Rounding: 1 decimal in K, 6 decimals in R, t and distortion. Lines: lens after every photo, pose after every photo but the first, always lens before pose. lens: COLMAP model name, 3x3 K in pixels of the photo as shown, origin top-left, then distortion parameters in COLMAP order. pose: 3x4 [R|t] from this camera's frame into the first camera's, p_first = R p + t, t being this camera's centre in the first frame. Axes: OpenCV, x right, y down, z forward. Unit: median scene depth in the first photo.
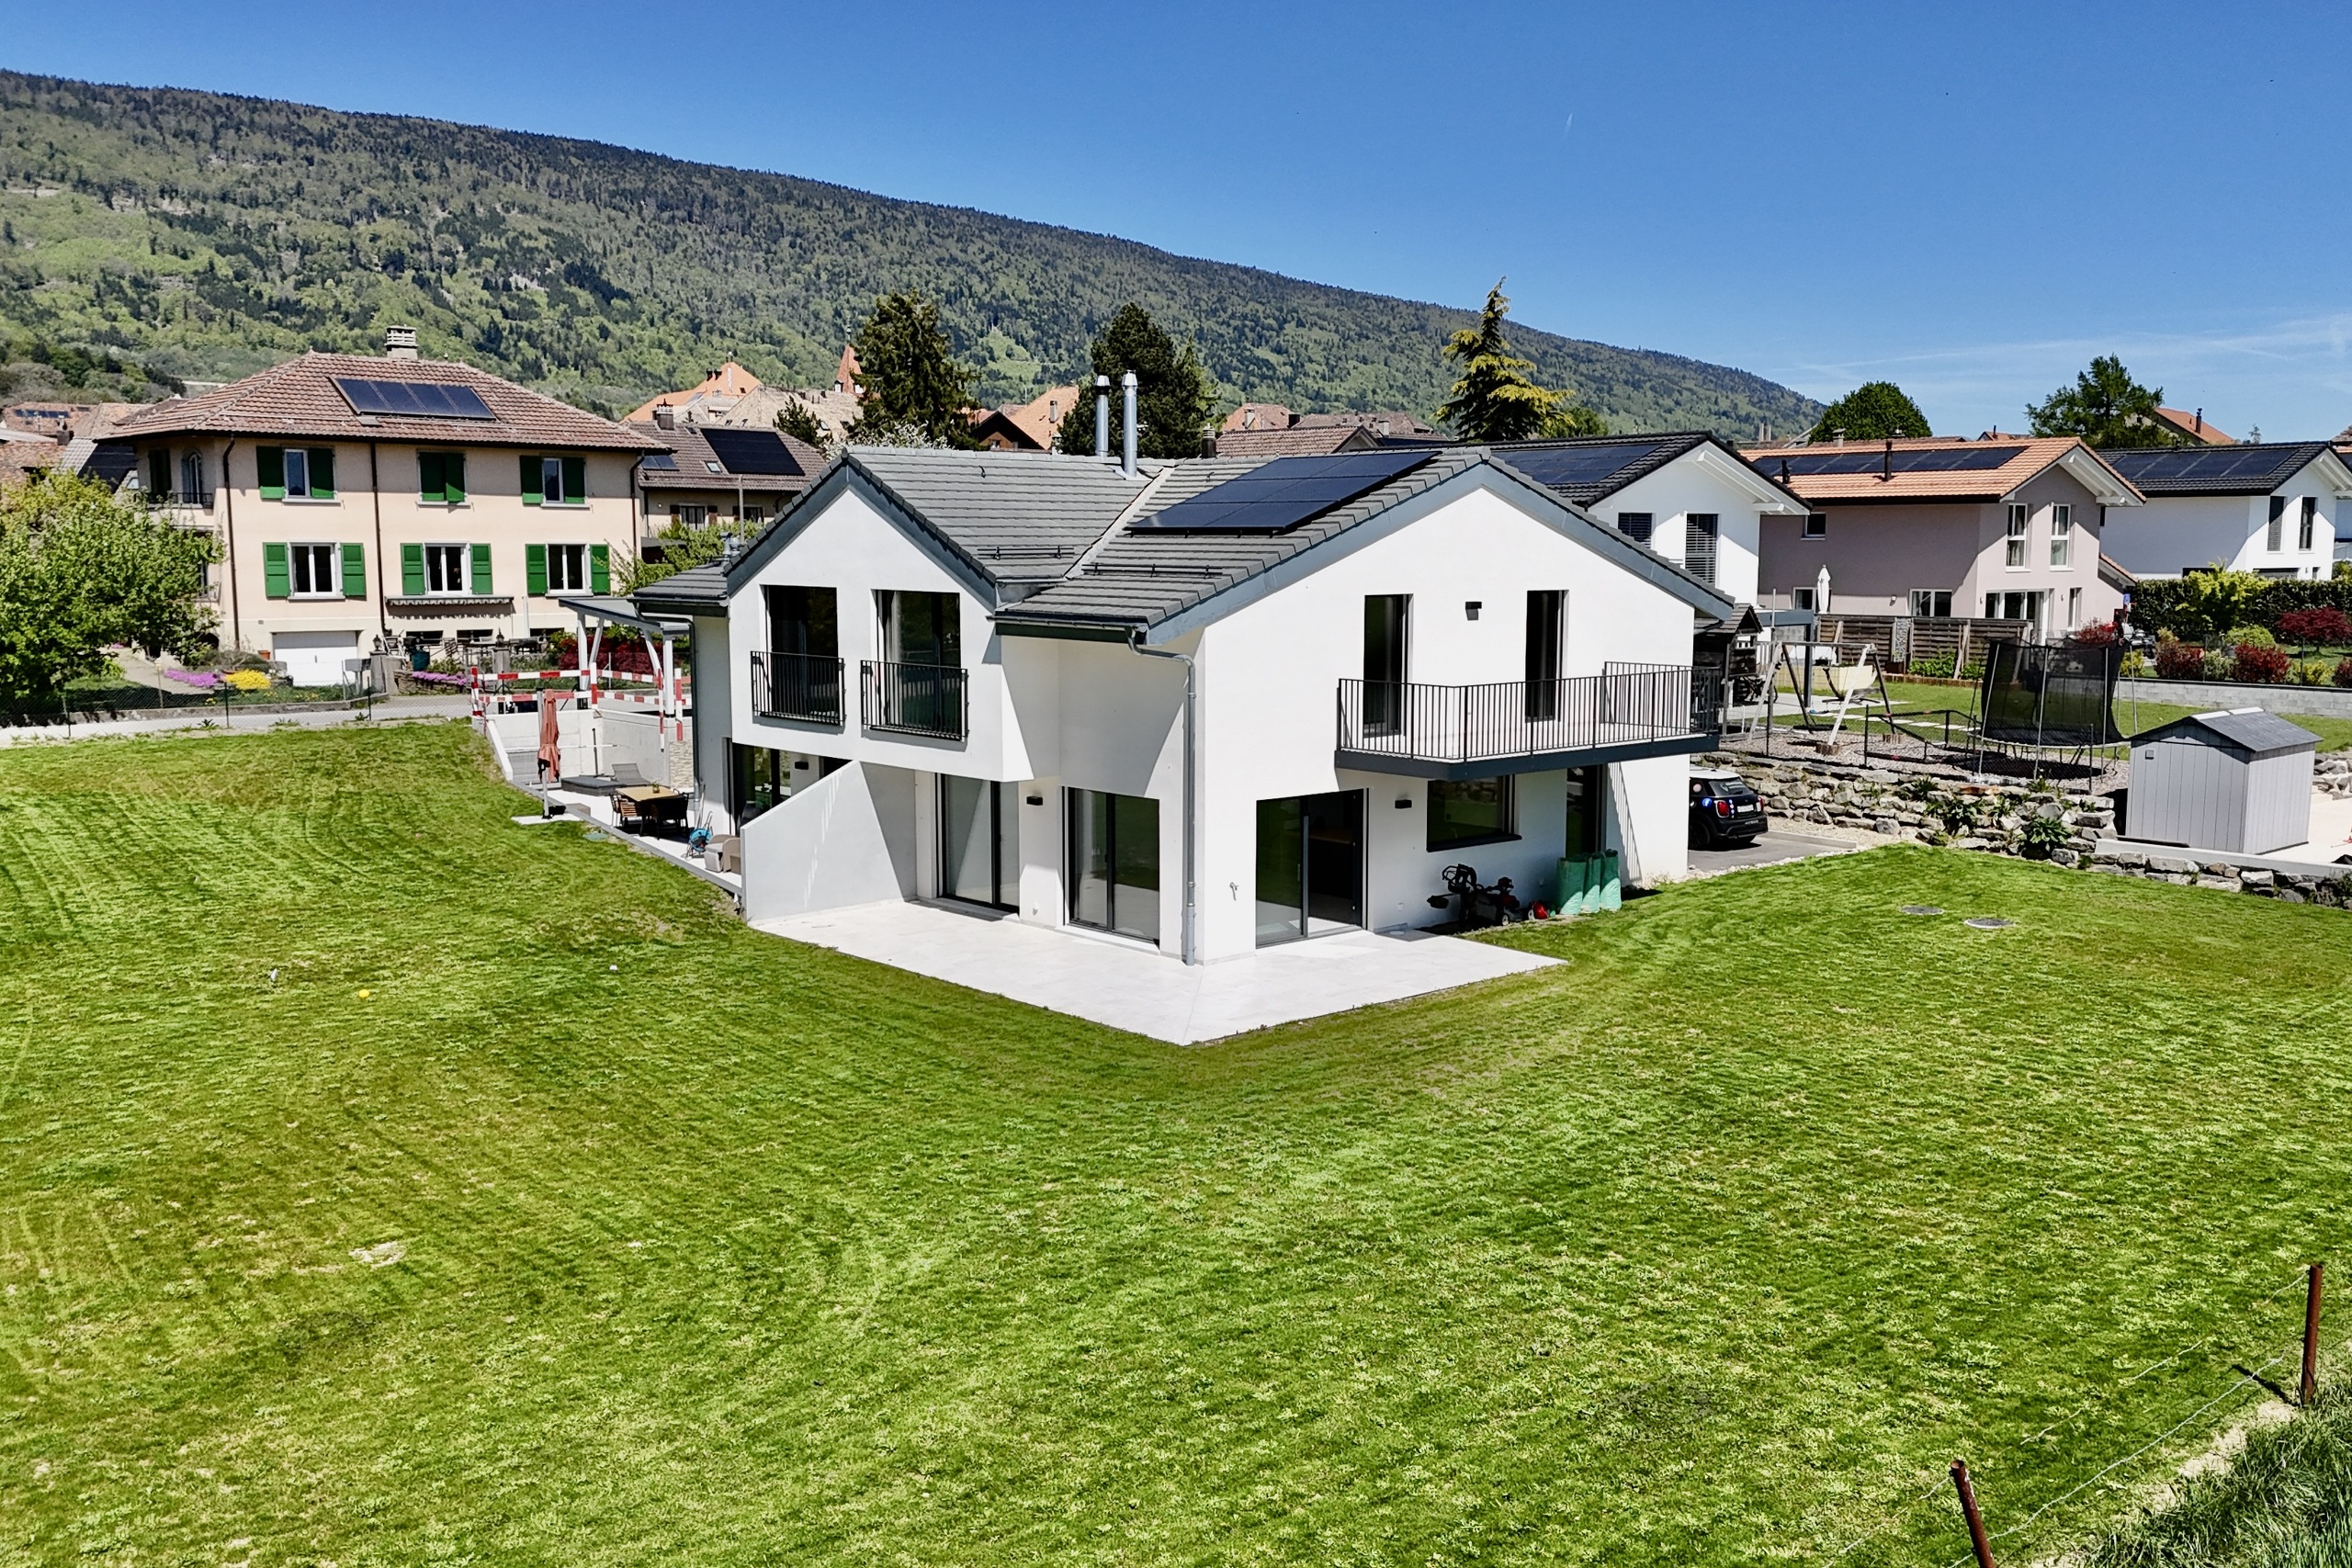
lens RADIAL K [[2031.8, 0, 1276.5], [0, 2031.8, 777.3], [0, 0, 1]] dist [0.067414, -0.047770]
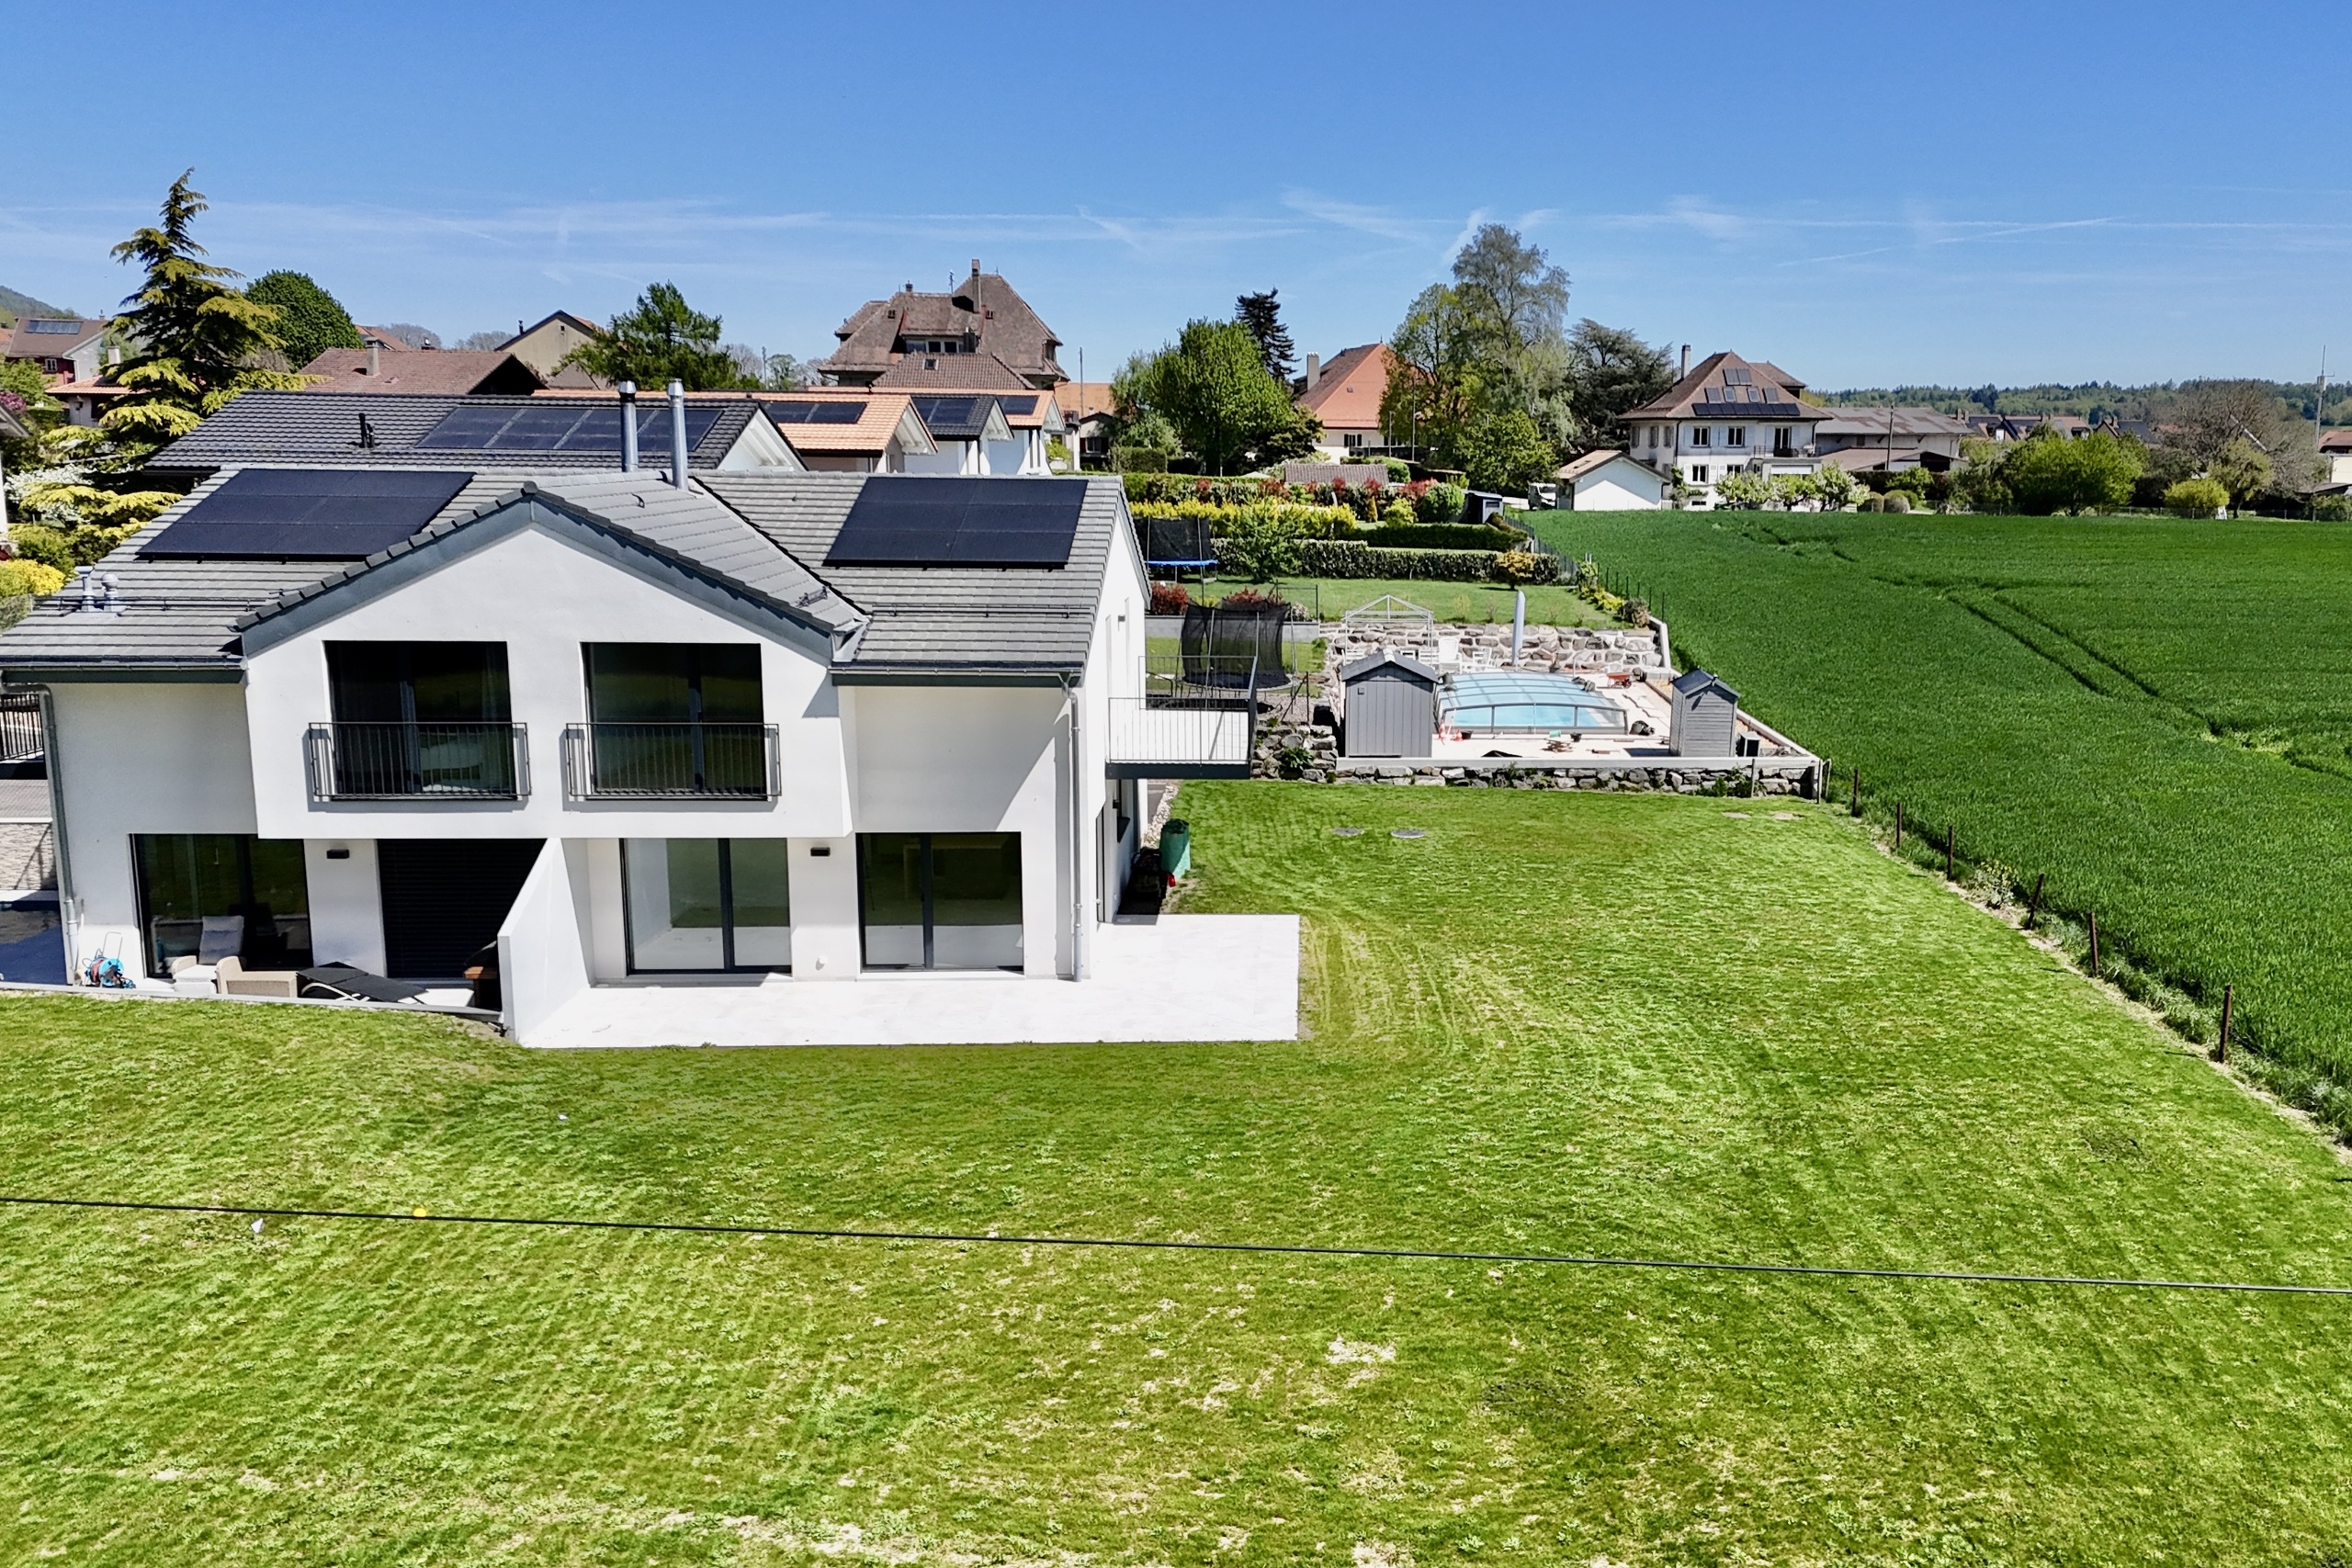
lens RADIAL K [[2015.1, 0, 1400.5], [0, 2015.1, 787.1], [0, 0, 1]] dist [0.079605, -0.064339]
pose [[0.654180, -0.126498, 0.745685, -0.662284], [0.081716, 0.991964, 0.096588, -0.090385], [-0.751912, -0.002252, 0.659260, 0.164430]]
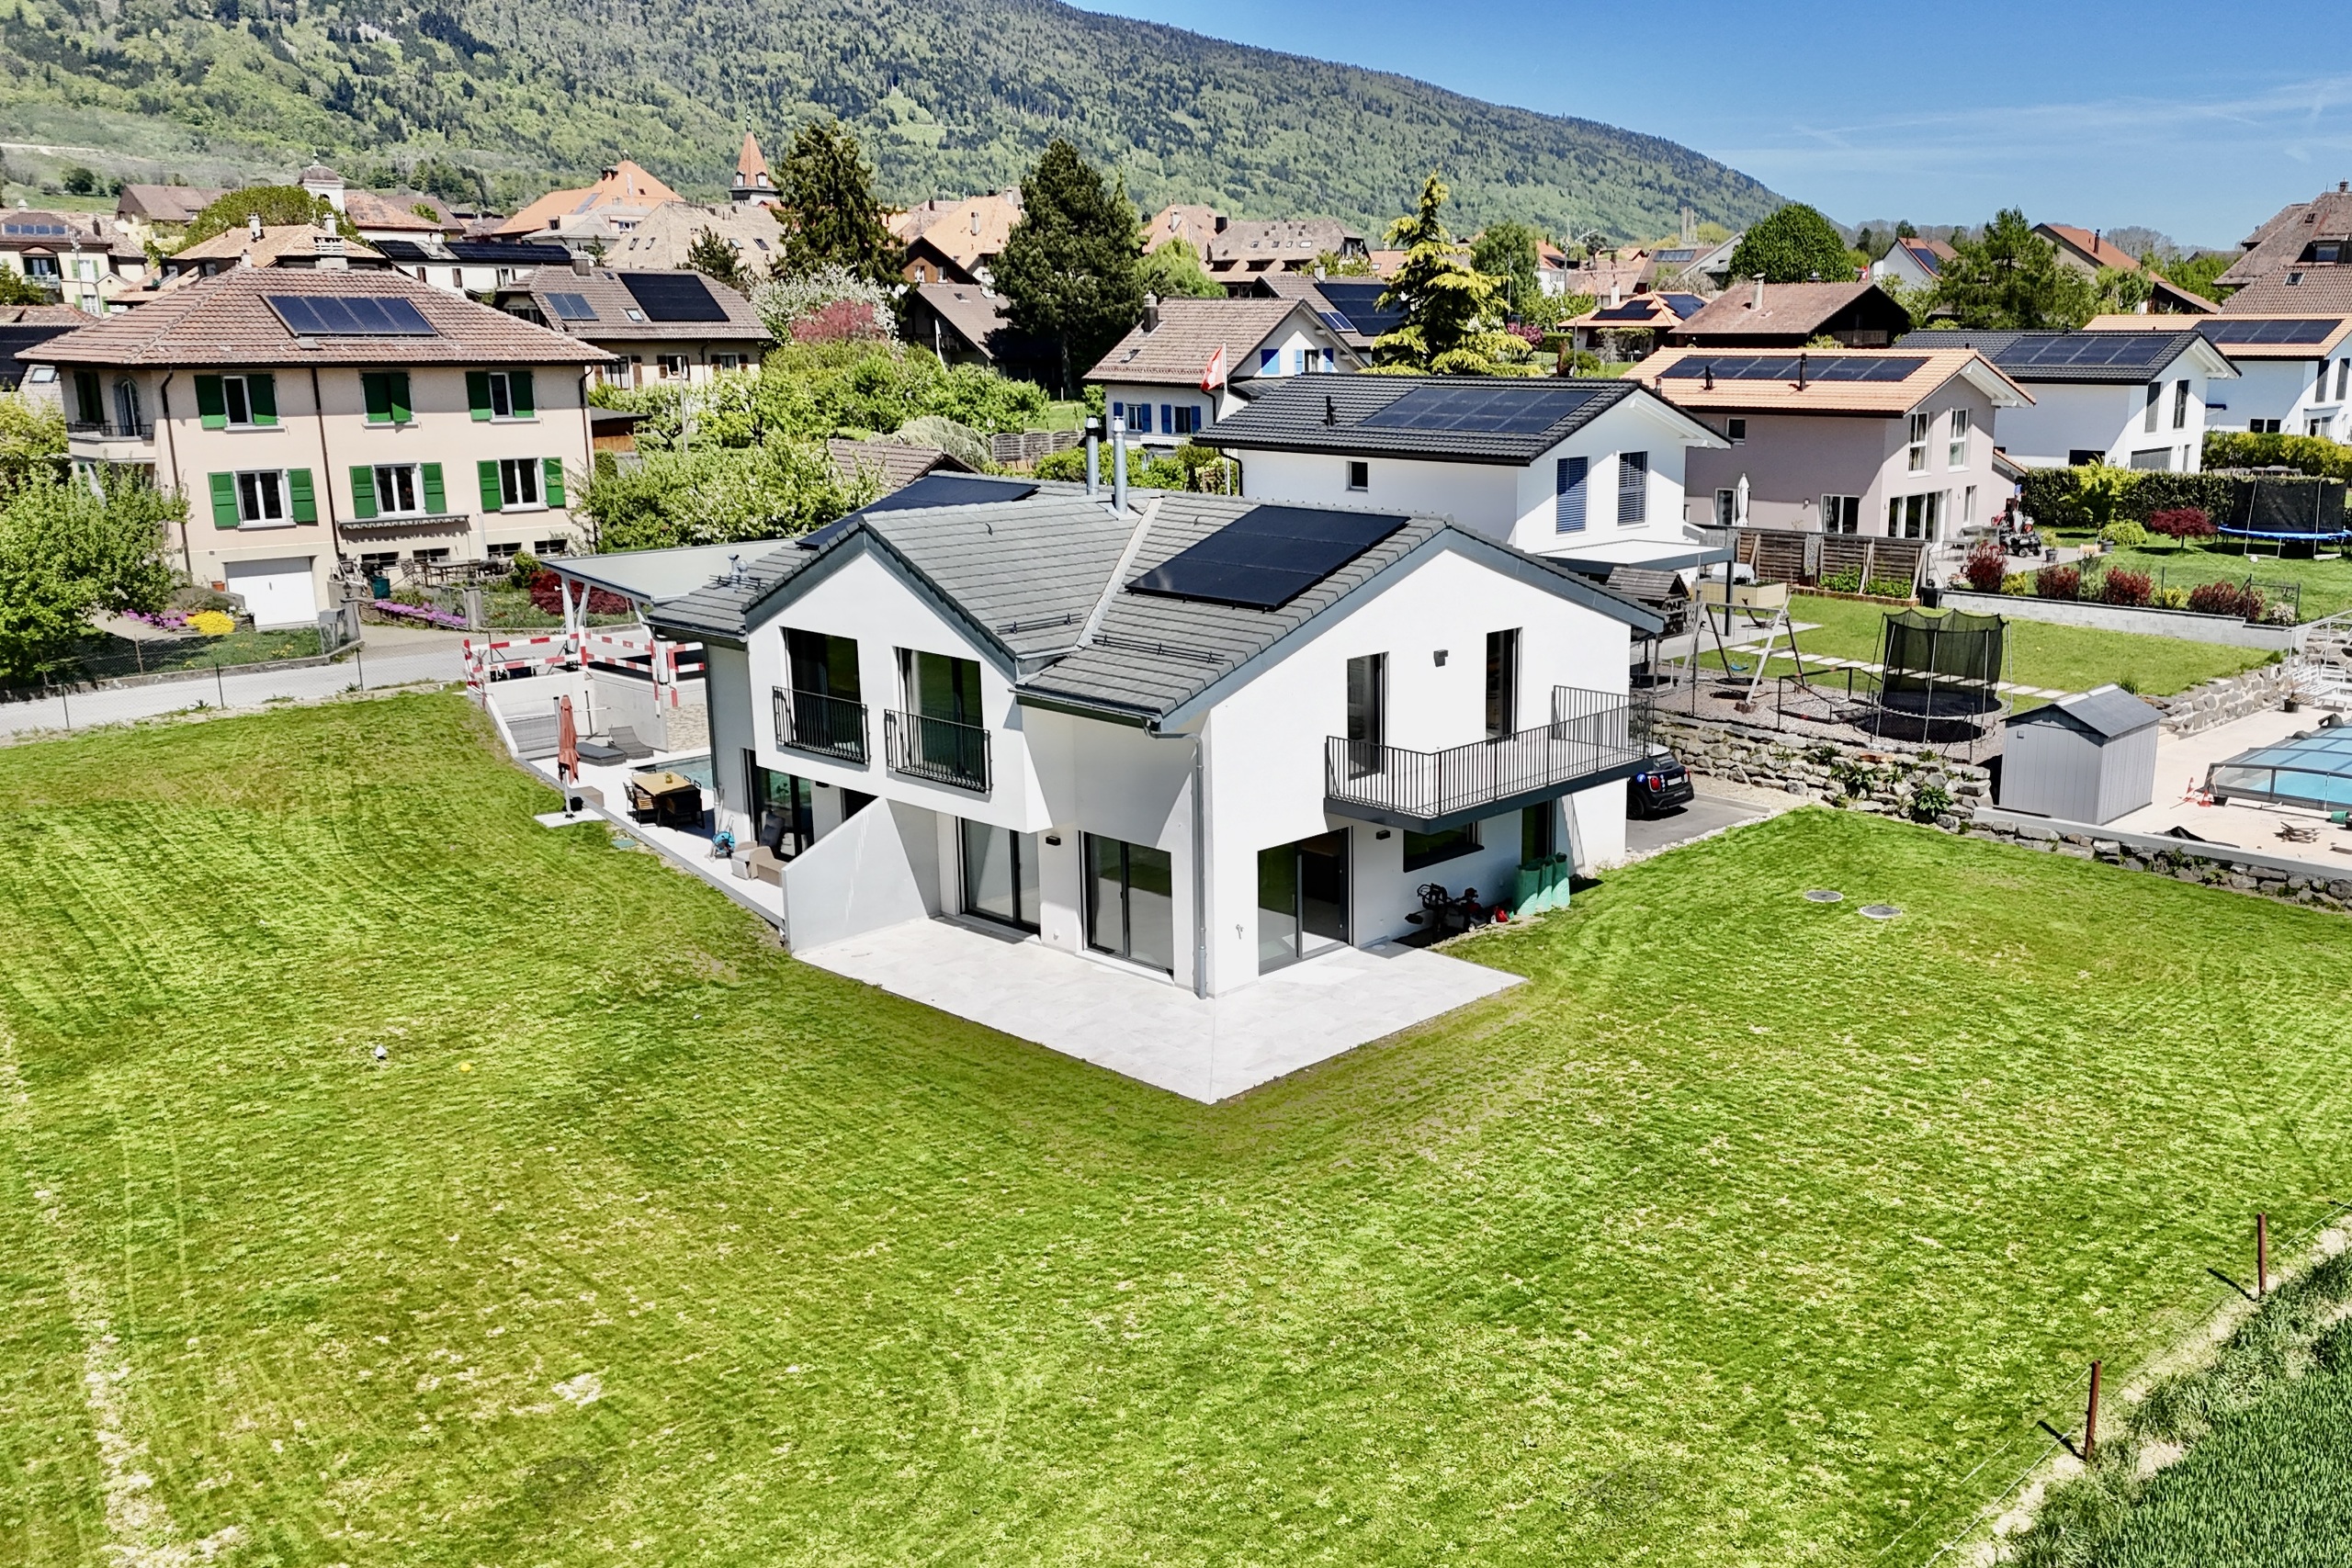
lens RADIAL K [[2015.1, 0, 1400.5], [0, 2015.1, 787.1], [0, 0, 1]] dist [0.079605, -0.064339]
pose [[0.995340, -0.023408, 0.093541, -0.032569], [0.012845, 0.993629, 0.111966, -0.142098], [-0.095566, -0.110242, 0.989300, -0.114925]]
